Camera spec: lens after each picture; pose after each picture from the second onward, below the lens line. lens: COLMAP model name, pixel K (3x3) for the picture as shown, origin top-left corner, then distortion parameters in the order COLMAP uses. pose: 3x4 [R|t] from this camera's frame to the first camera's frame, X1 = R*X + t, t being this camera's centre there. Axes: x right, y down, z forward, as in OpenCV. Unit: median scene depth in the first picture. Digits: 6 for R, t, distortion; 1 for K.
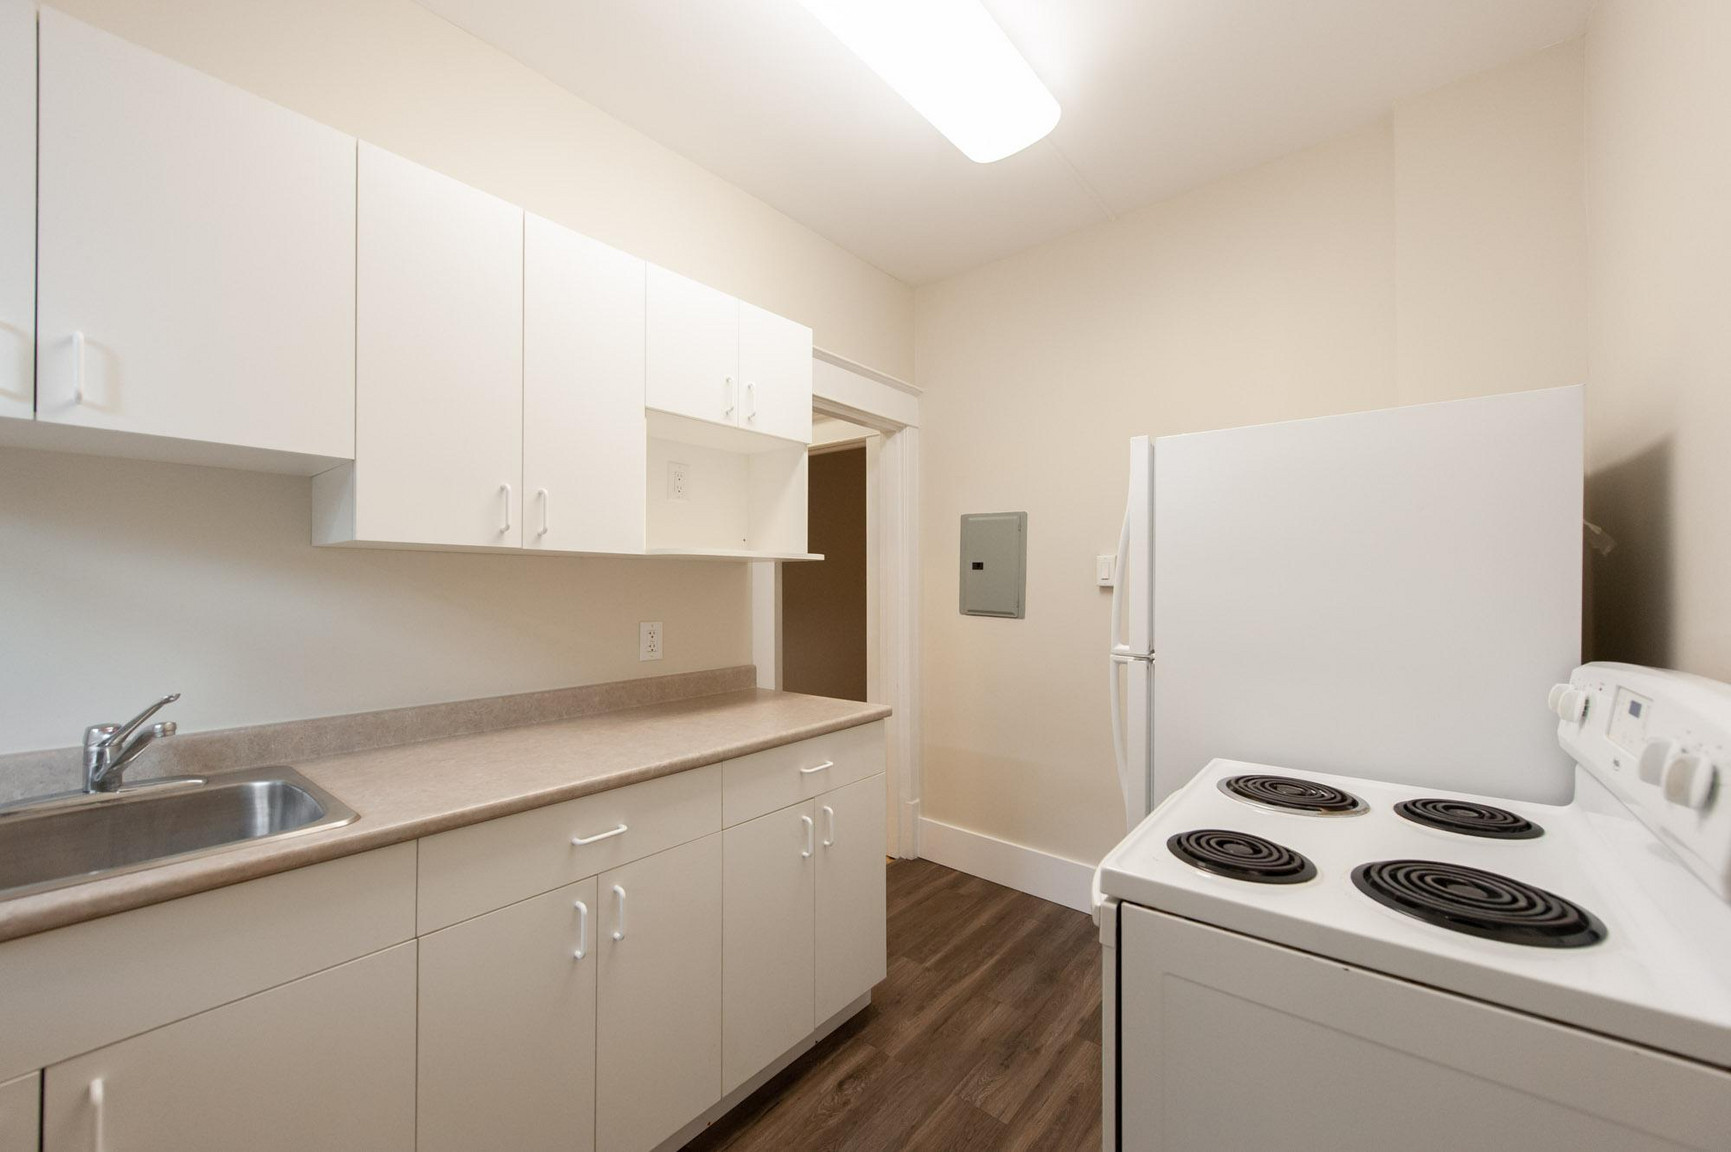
lens RADIAL K [[683.8, 0, 865.5], [0, 683.8, 576.0], [0, 0, 1]] dist [0.006939, -0.000119]
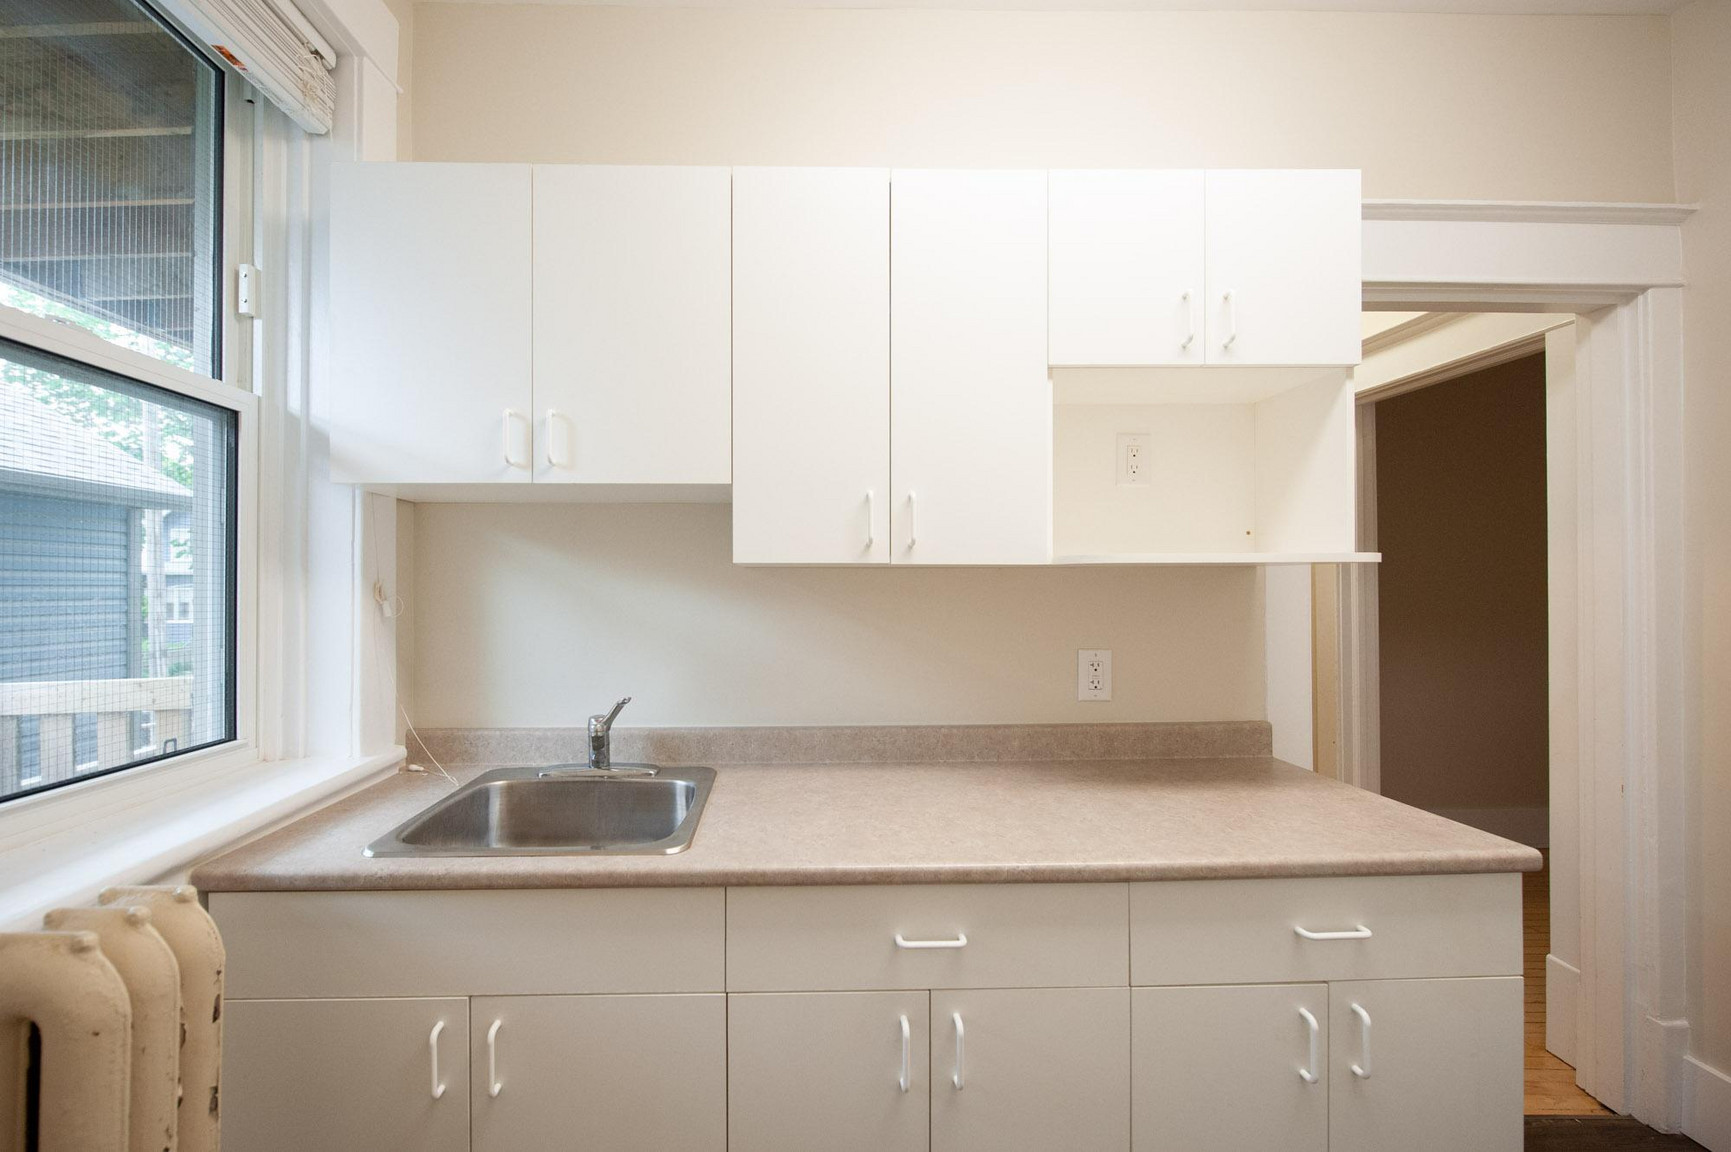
lens RADIAL K [[727.3, 0, 792.5], [0, 727.3, 581.1], [0, 0, 1]] dist [-0.006941, -0.000251]
pose [[0.645165, -0.004236, -0.764031, 0.090655], [0.015216, 0.999858, 0.007306, -0.021357], [0.763891, -0.016339, 0.645138, 0.248516]]
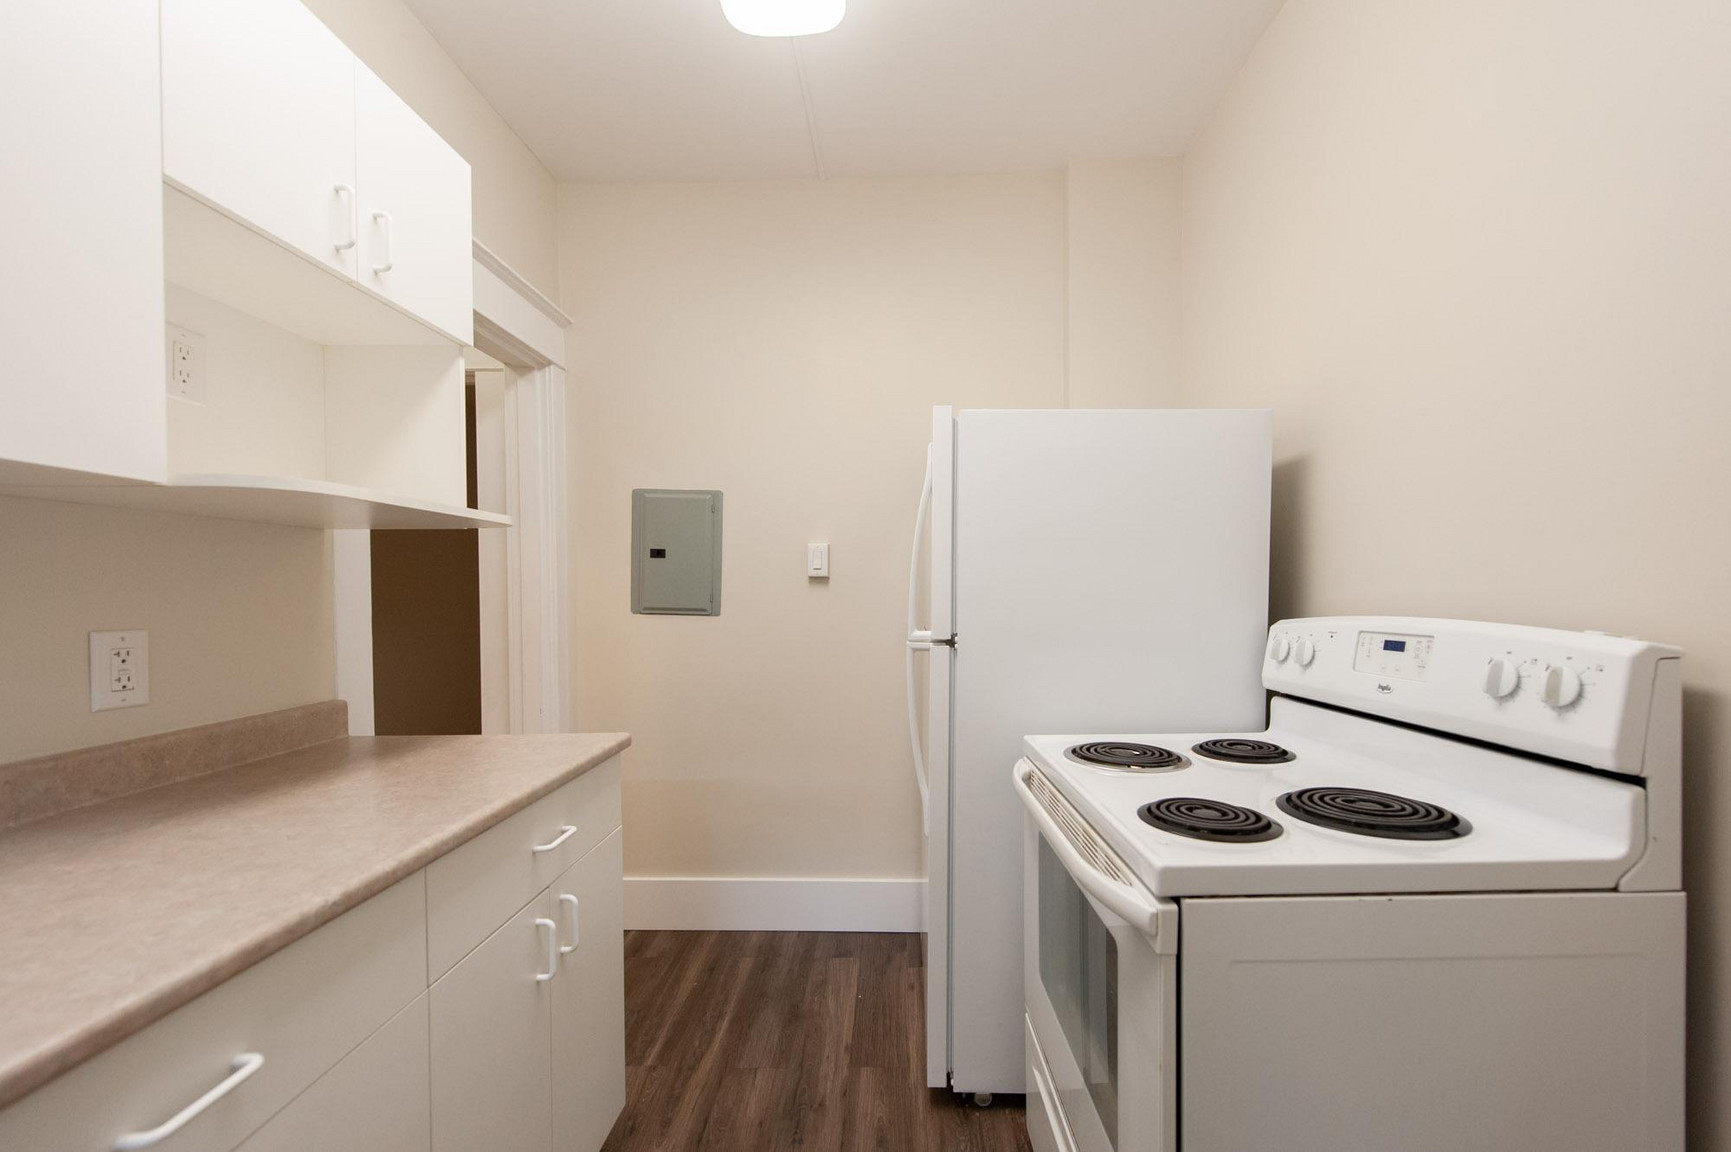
lens RADIAL K [[698.9, 0, 898.1], [0, 698.9, 603.9], [0, 0, 1]] dist [0.008447, -0.000412]
pose [[0.769042, -0.015441, 0.639012, -0.220470], [-0.001062, 0.999676, 0.025435, 0.035661], [-0.639198, -0.020239, 0.768776, 0.257791]]
